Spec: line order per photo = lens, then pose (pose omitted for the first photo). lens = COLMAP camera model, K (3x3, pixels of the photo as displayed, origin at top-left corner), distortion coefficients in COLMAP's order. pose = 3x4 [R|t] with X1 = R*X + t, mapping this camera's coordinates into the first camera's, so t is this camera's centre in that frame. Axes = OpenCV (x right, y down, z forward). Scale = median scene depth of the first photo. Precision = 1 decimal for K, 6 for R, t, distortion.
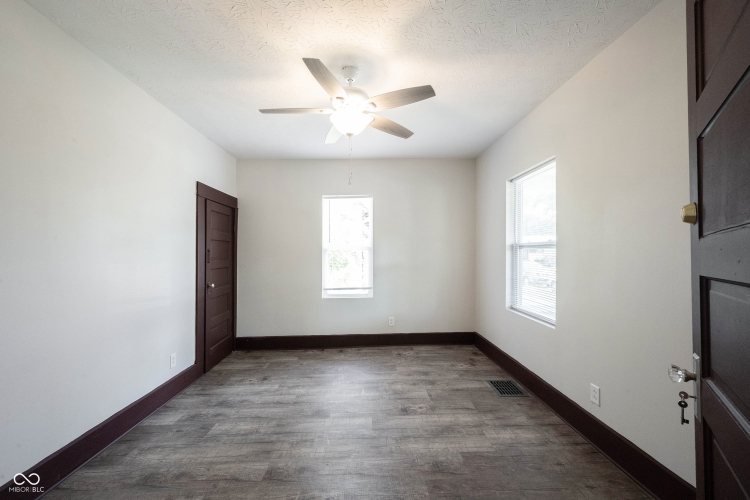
lens RADIAL K [[300.7, 0, 377.3], [0, 300.7, 249.8], [0, 0, 1]] dist [-0.000937, 0.000010]
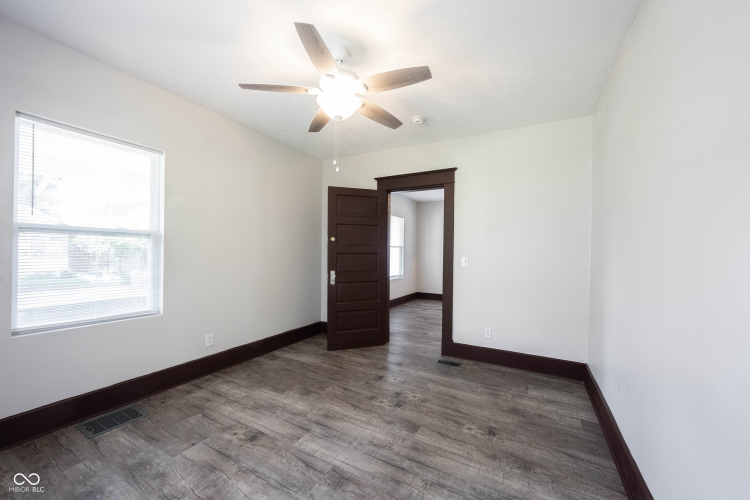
lens RADIAL K [[300.7, 0, 377.3], [0, 300.7, 249.8], [0, 0, 1]] dist [-0.000937, 0.000010]
pose [[-0.867117, -0.006752, 0.498059, -0.671604], [-0.020407, 0.999550, -0.021979, 0.047195], [-0.497687, -0.029223, -0.866864, 1.745610]]
